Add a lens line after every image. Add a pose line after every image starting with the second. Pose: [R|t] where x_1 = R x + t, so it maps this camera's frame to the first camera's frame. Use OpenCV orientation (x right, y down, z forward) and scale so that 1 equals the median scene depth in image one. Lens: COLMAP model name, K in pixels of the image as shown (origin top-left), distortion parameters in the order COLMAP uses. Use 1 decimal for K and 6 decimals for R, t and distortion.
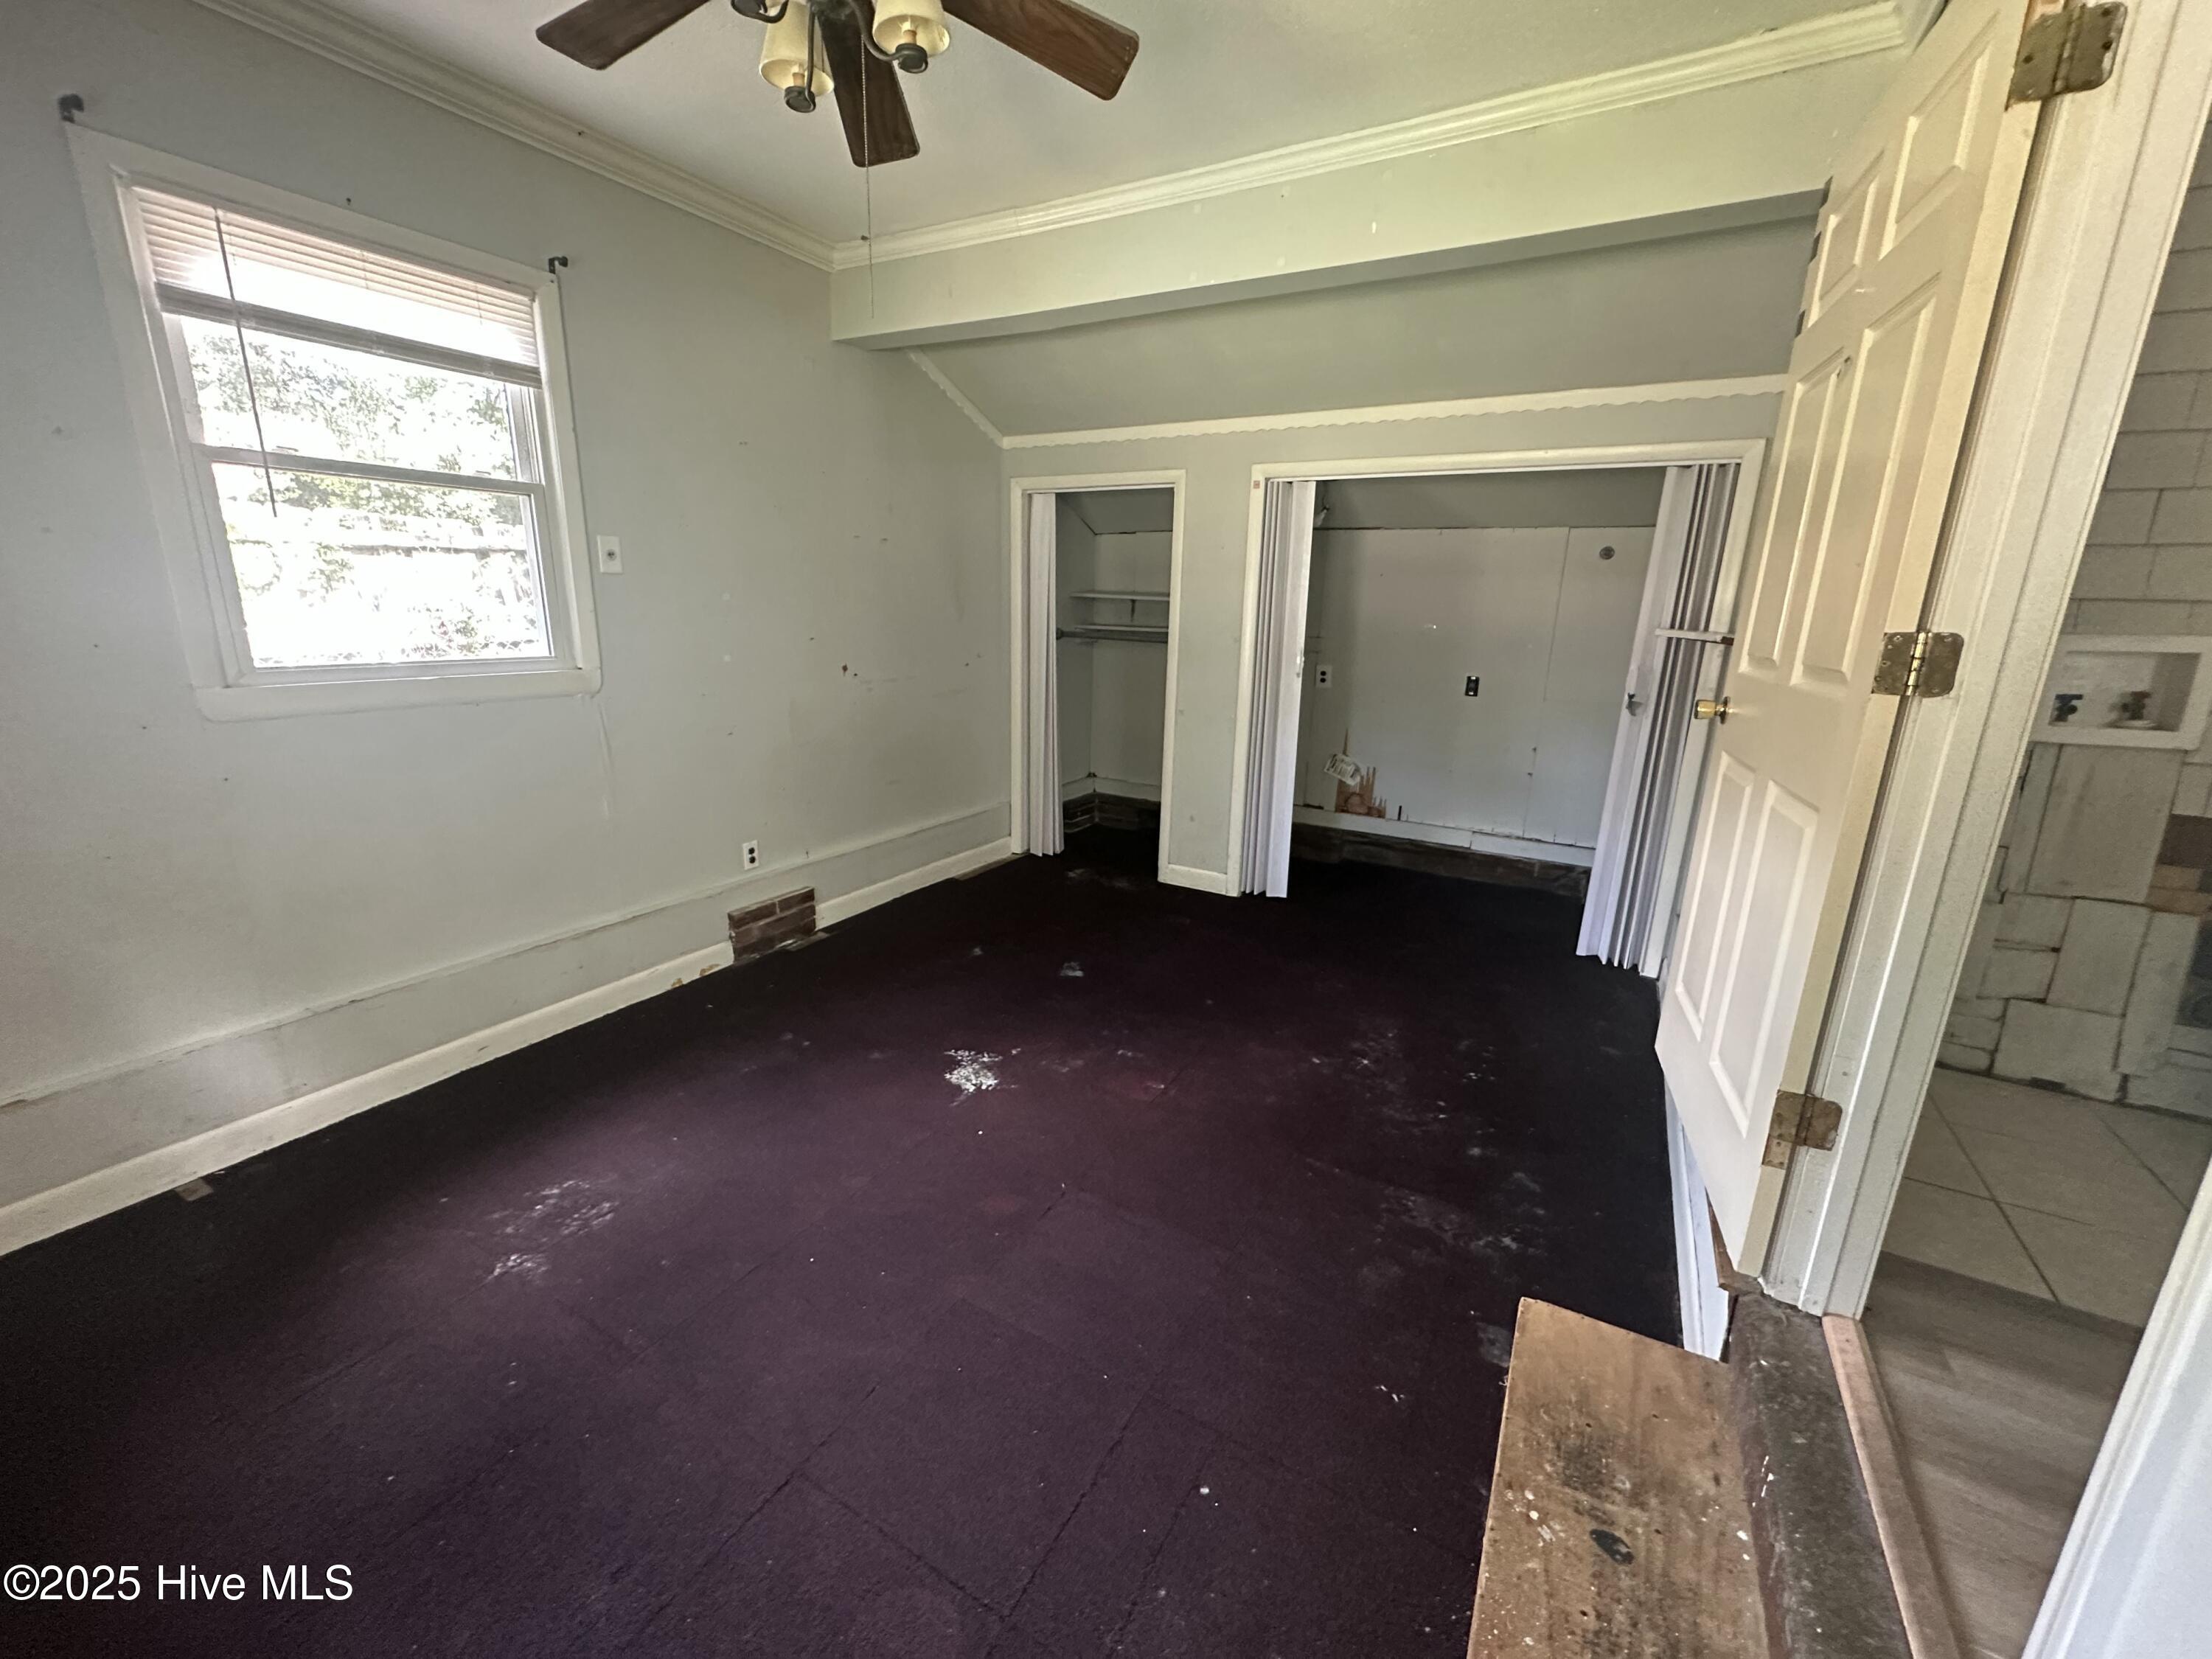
lens RADIAL K [[890.7, 0, 1107.8], [0, 890.7, 829.9], [0, 0, 1]] dist [0.001549, 0.000208]
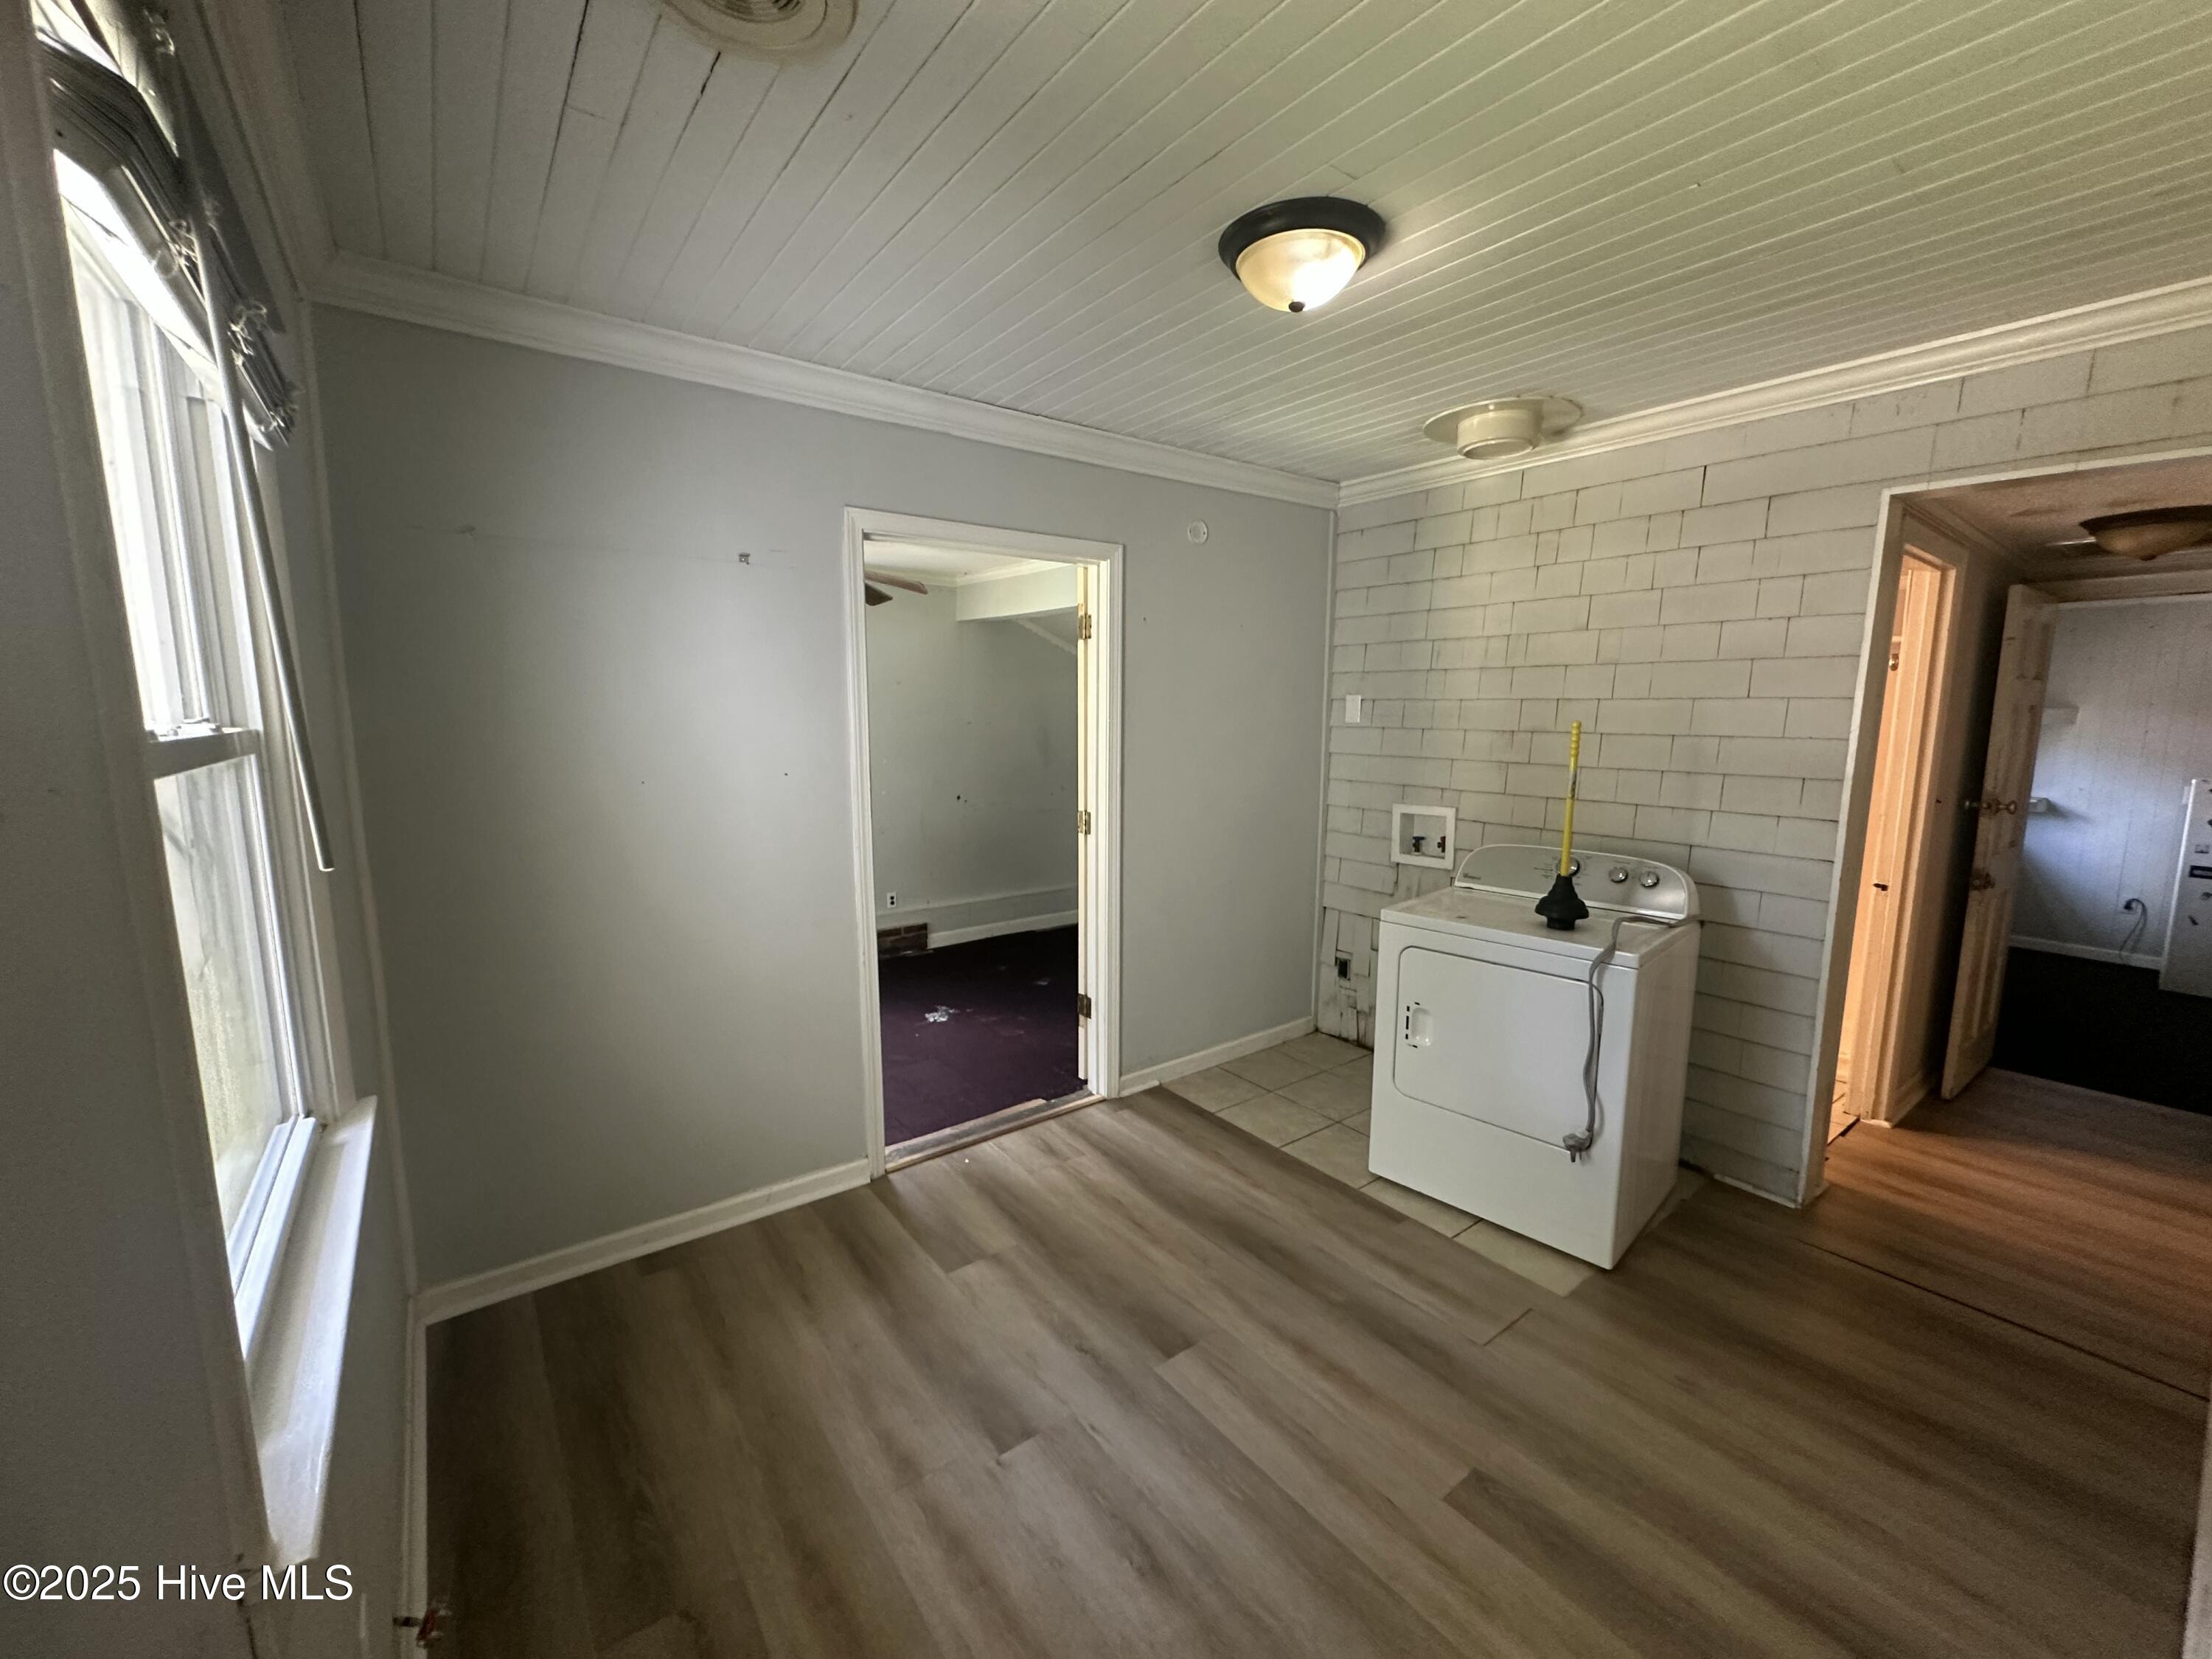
lens RADIAL K [[890.7, 0, 1109.9], [0, 890.7, 832.3], [0, 0, 1]] dist [0.001549, 0.000208]
pose [[0.920877, 0.037459, -0.388049, 0.873601], [-0.082837, 0.991445, -0.100874, 0.047272], [0.380951, 0.125038, 0.916102, -0.621890]]
